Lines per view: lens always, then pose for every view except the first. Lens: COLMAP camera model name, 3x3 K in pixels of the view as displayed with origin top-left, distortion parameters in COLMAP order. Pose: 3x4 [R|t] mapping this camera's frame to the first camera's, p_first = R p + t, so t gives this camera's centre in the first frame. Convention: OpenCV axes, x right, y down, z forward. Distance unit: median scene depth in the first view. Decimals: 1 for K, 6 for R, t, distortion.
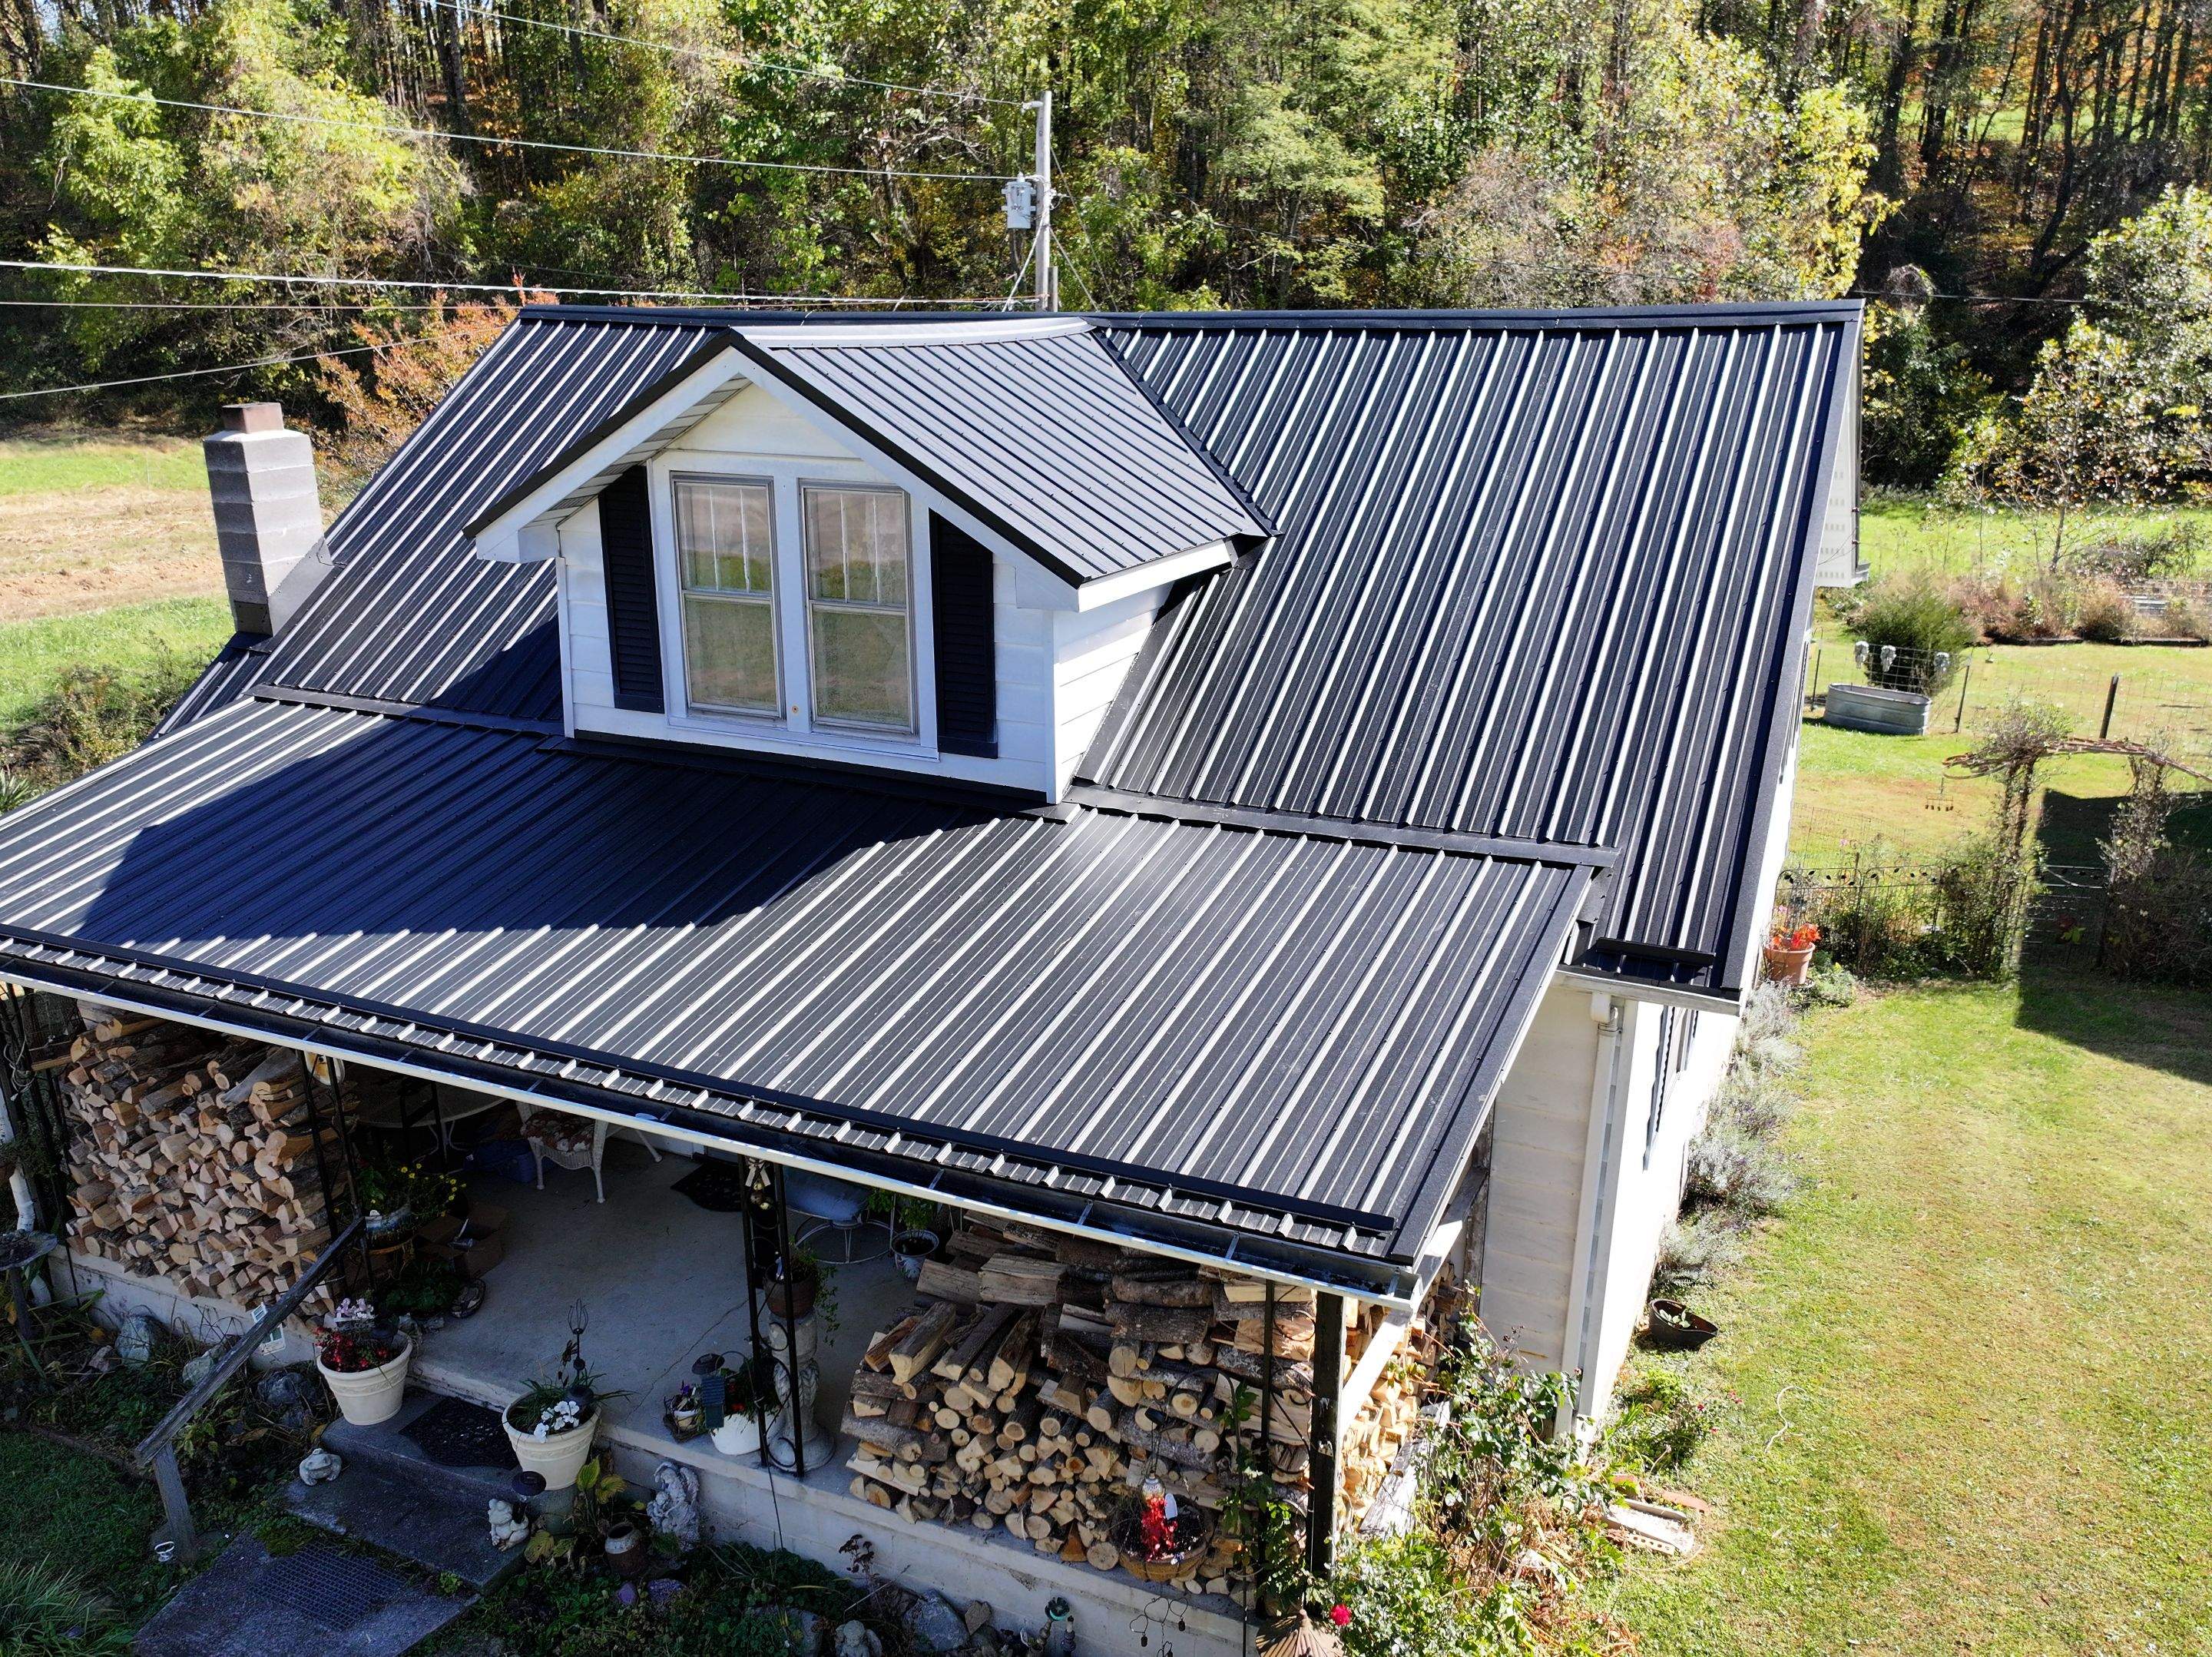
lens RADIAL K [[1774.6, 0, 1106.0], [0, 1774.6, 828.5], [0, 0, 1]] dist [-0.002615, -0.004808]
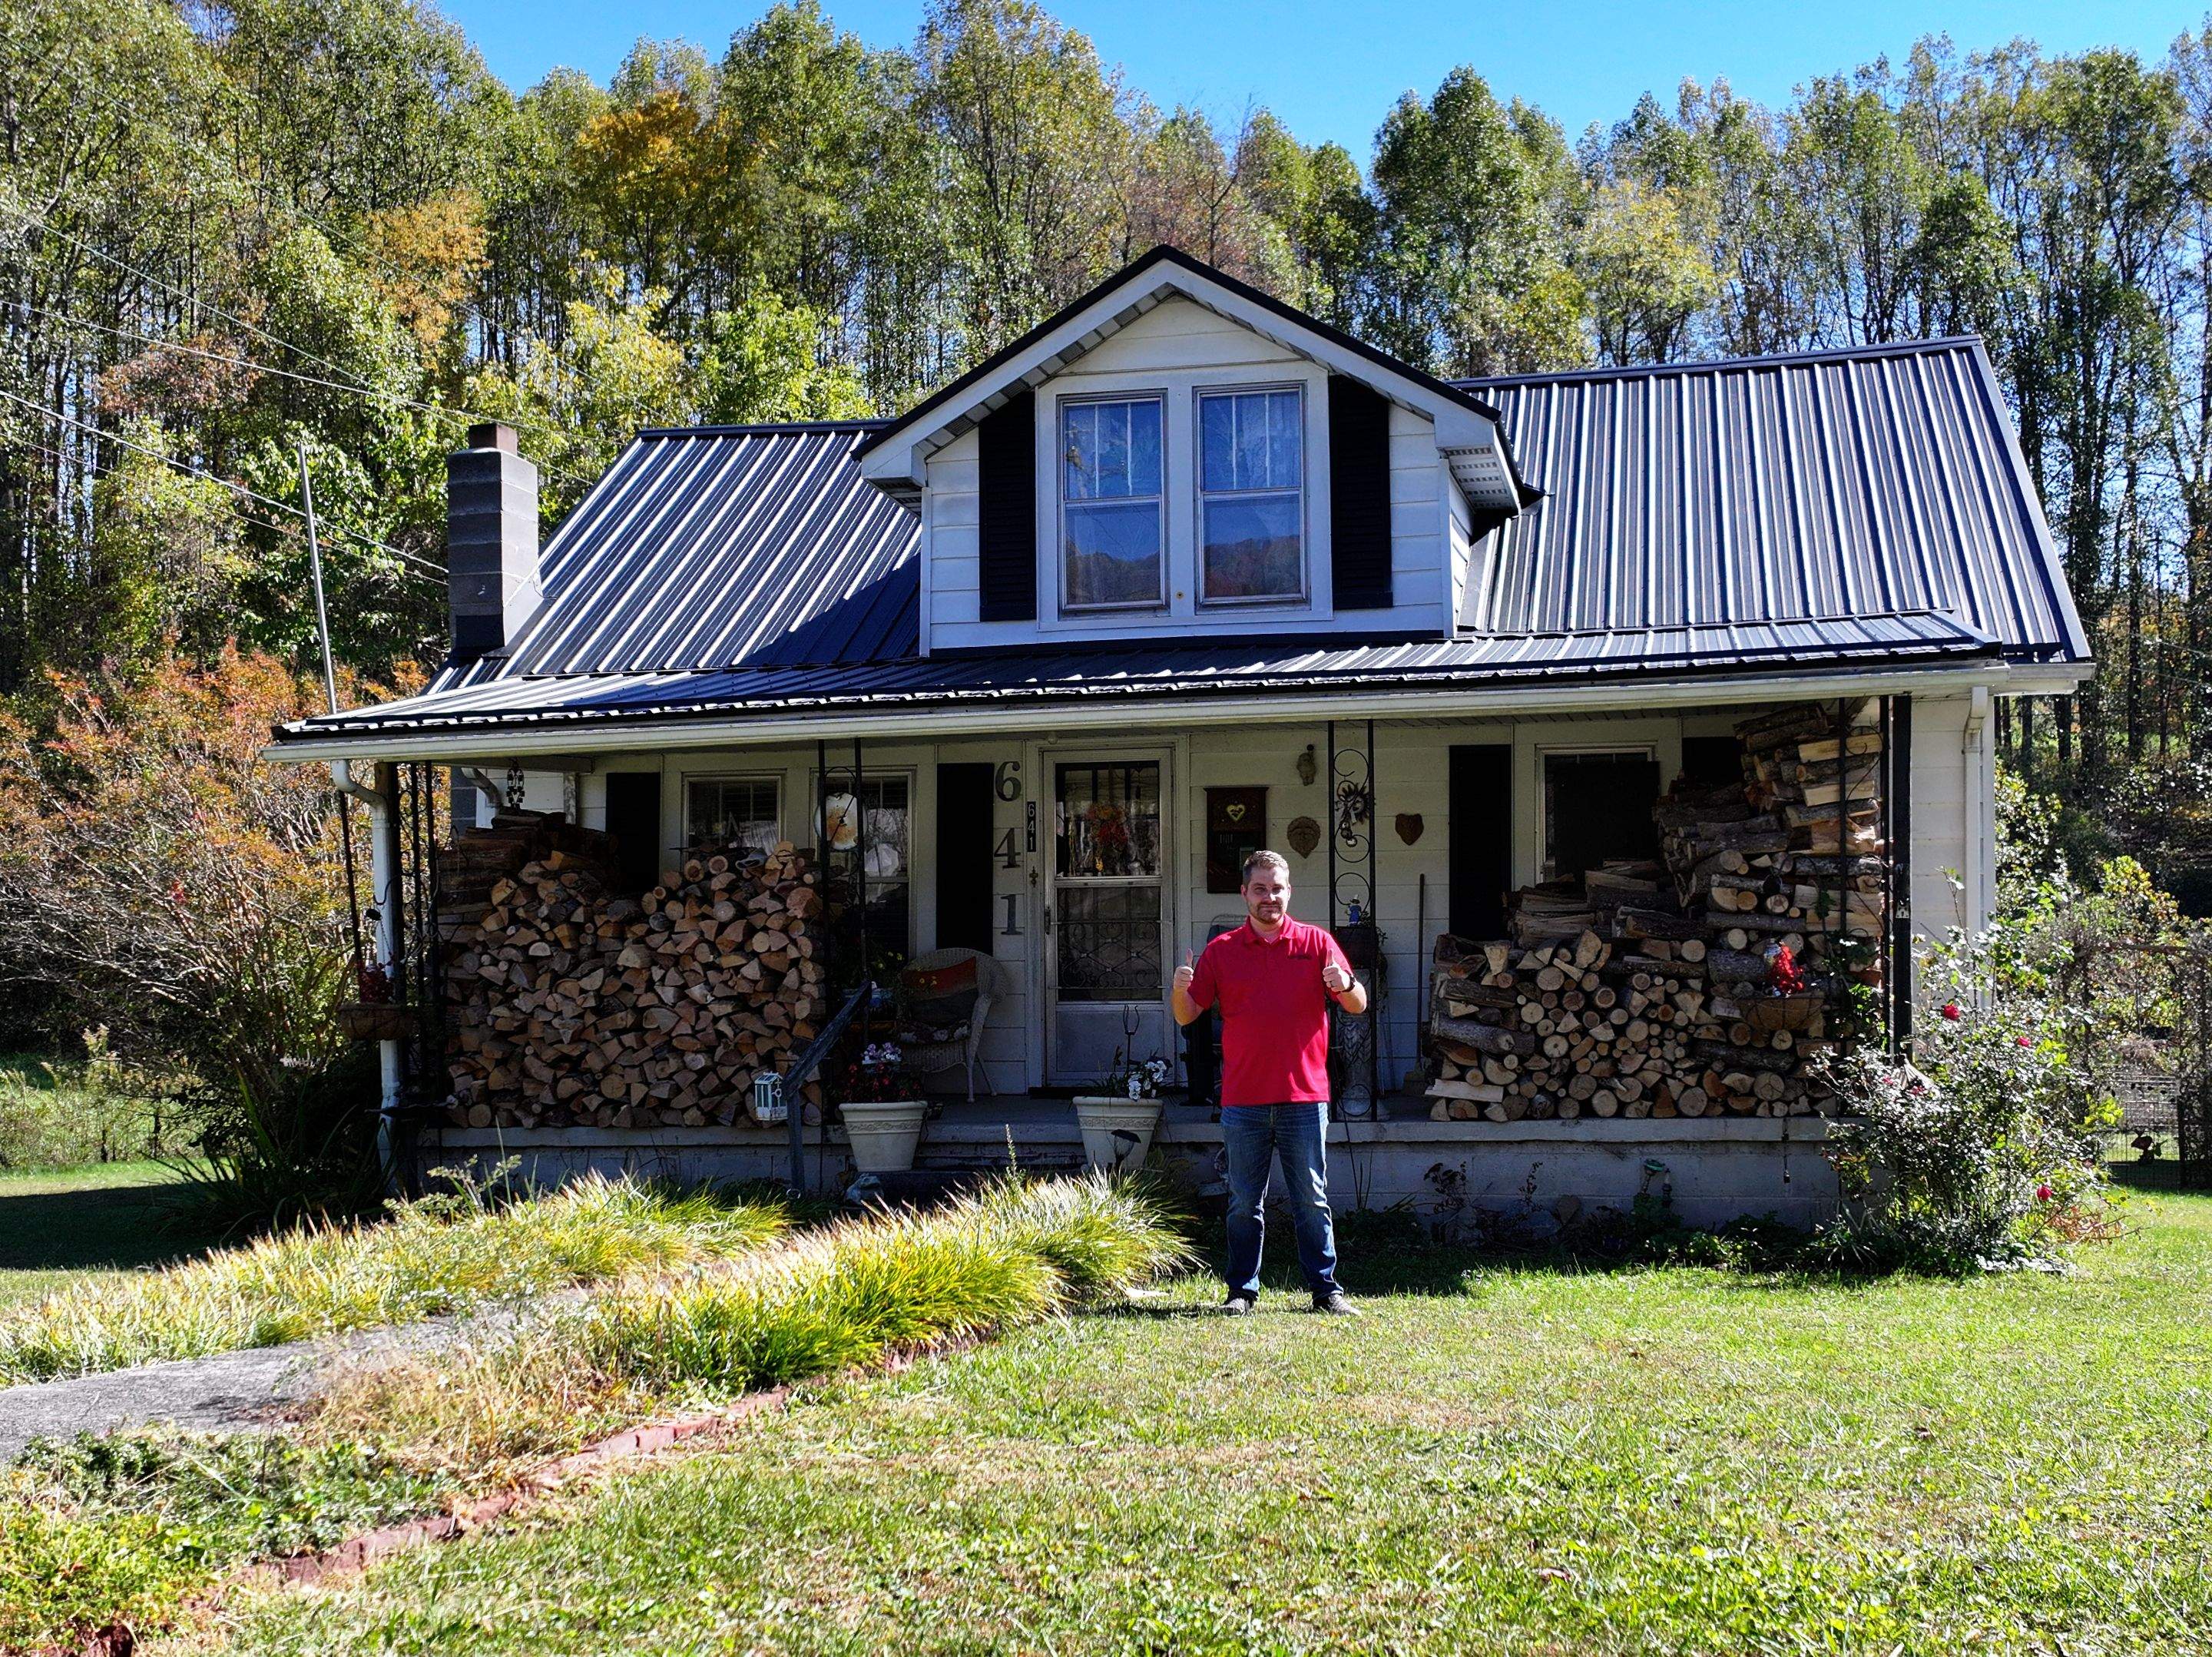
lens RADIAL K [[2534.3, 0, 1106.0], [0, 2534.3, 828.5], [0, 0, 1]] dist [0.013210, -0.002013]
pose [[0.976432, 0.003334, 0.215800, -0.562417], [0.072632, 0.936484, -0.343106, 0.605335], [-0.203237, 0.350694, 0.914171, -0.368615]]
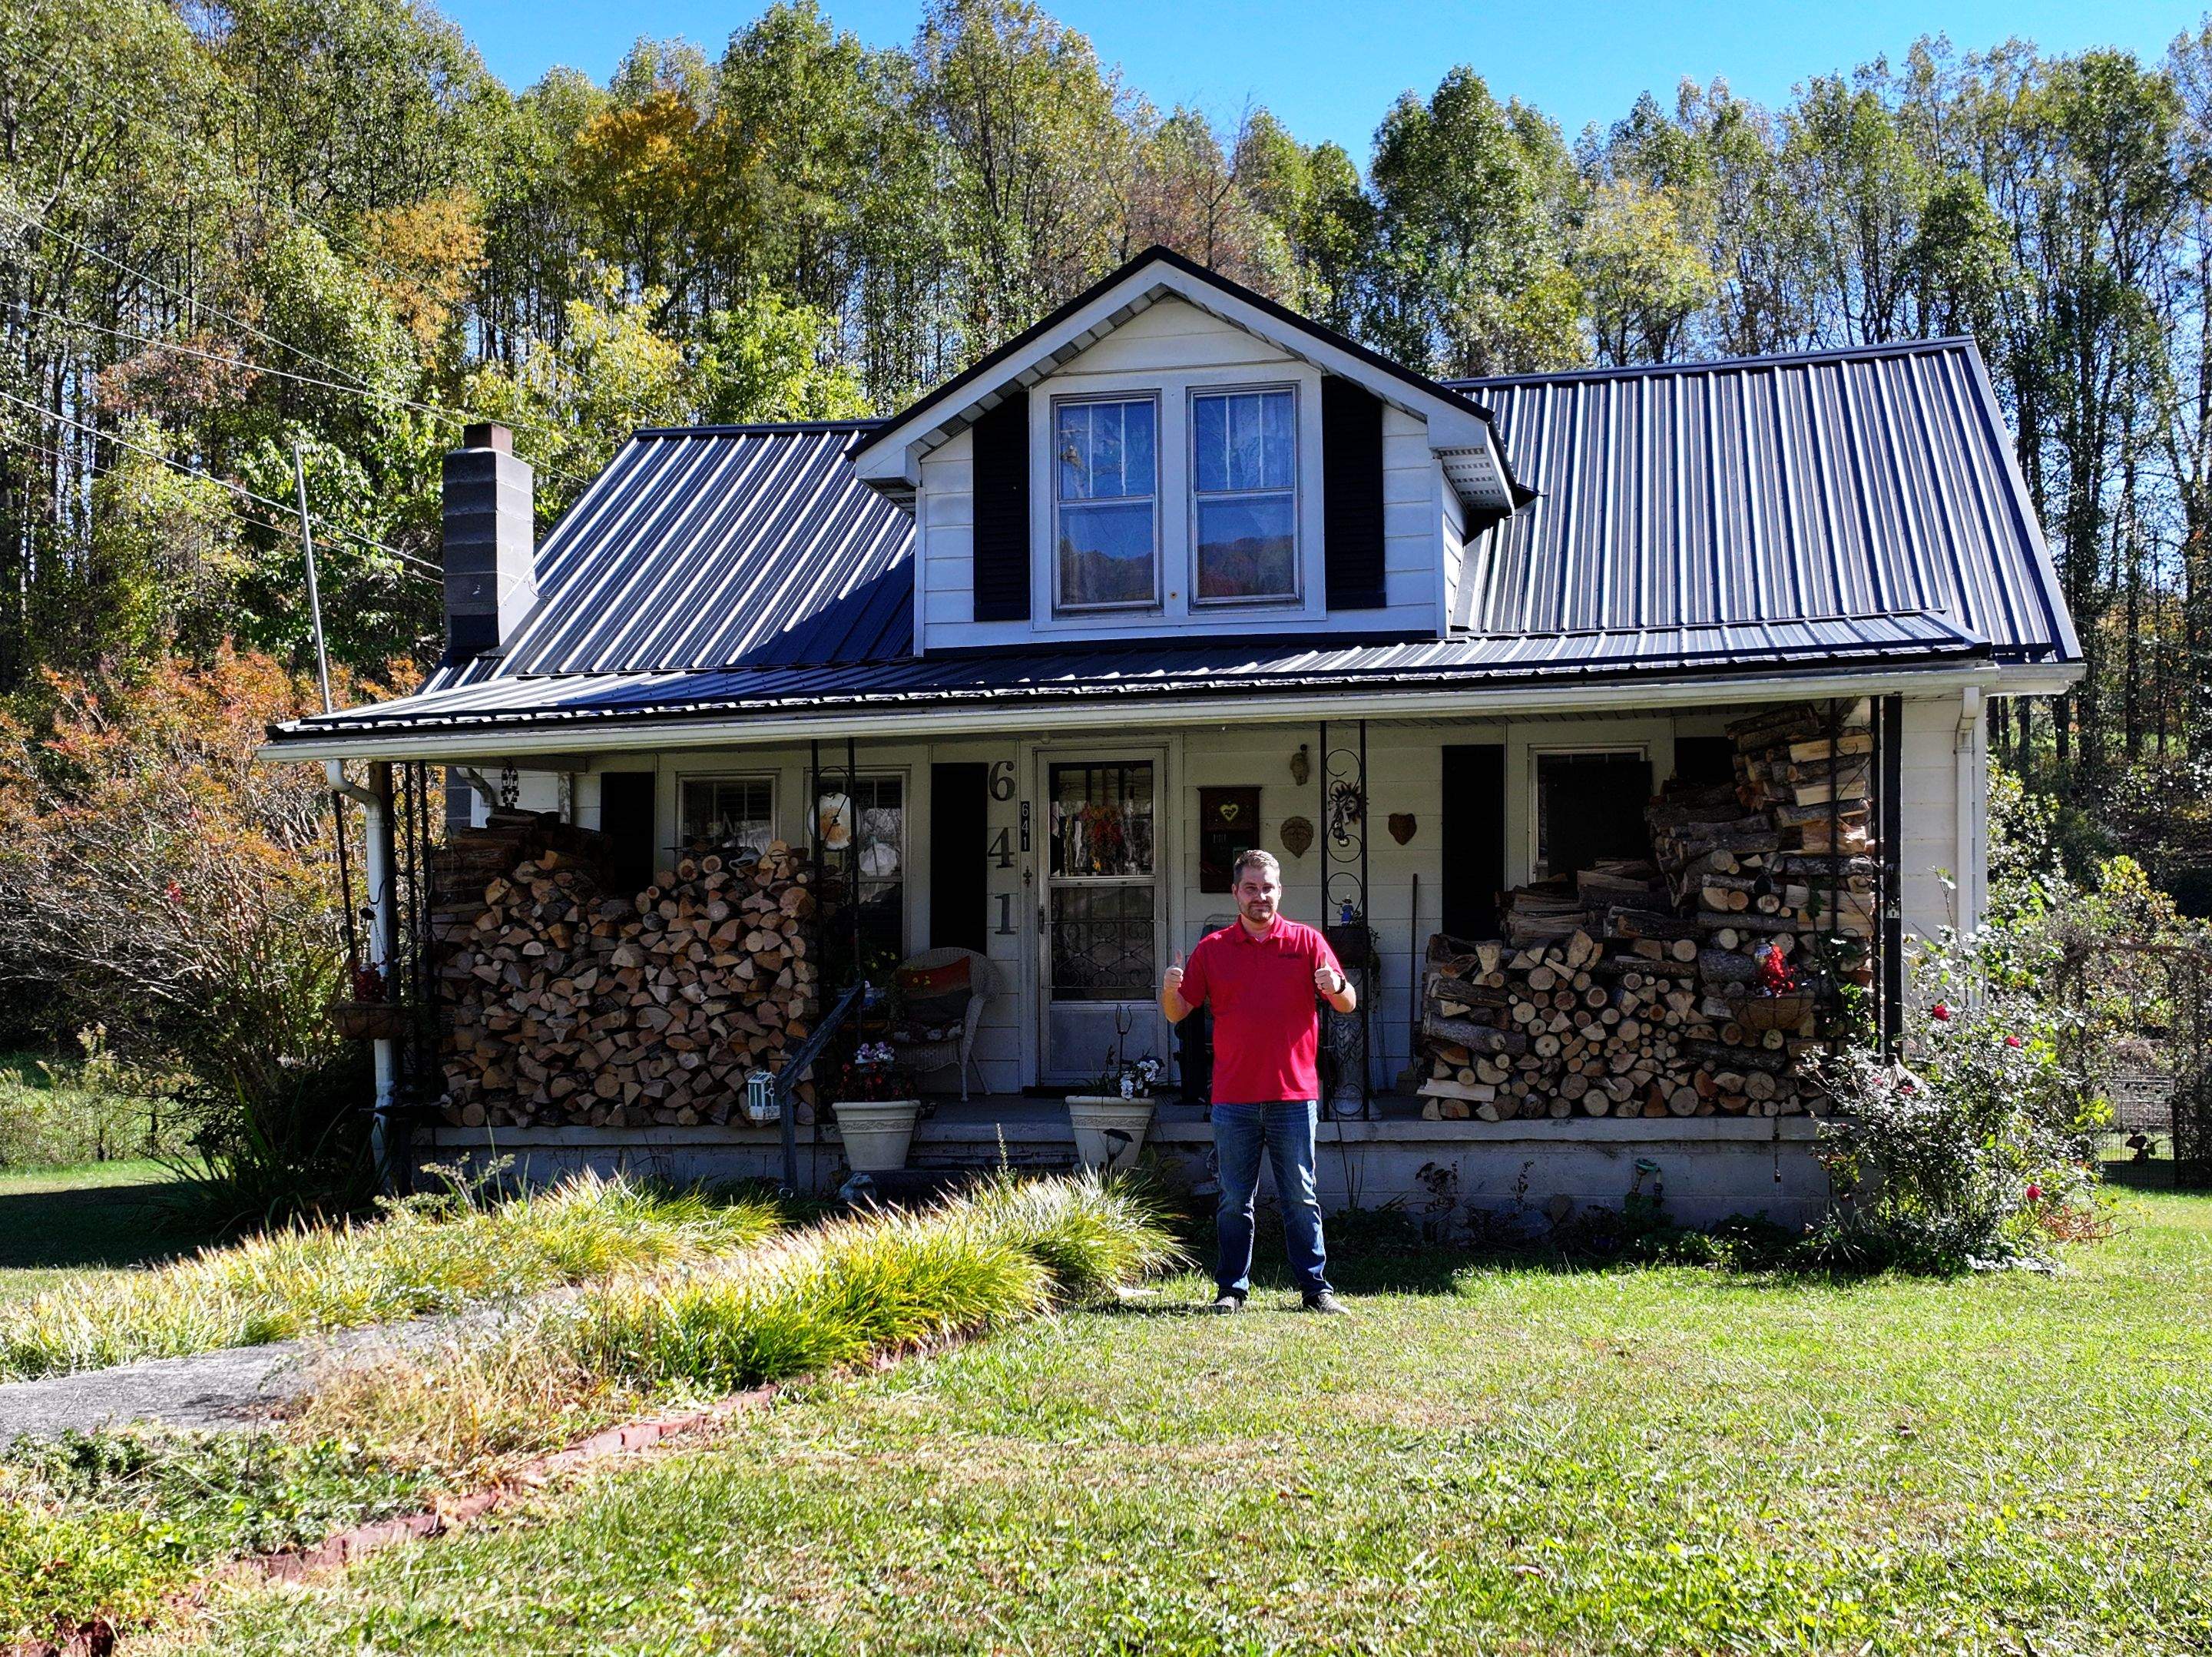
lens RADIAL K [[2534.3, 0, 1106.0], [0, 2534.3, 828.5], [0, 0, 1]] dist [0.013210, -0.002013]
pose [[0.976359, 0.003623, 0.216124, -0.559602], [0.072400, 0.936623, -0.342775, 0.606099], [-0.203669, 0.350319, 0.914218, -0.371587]]
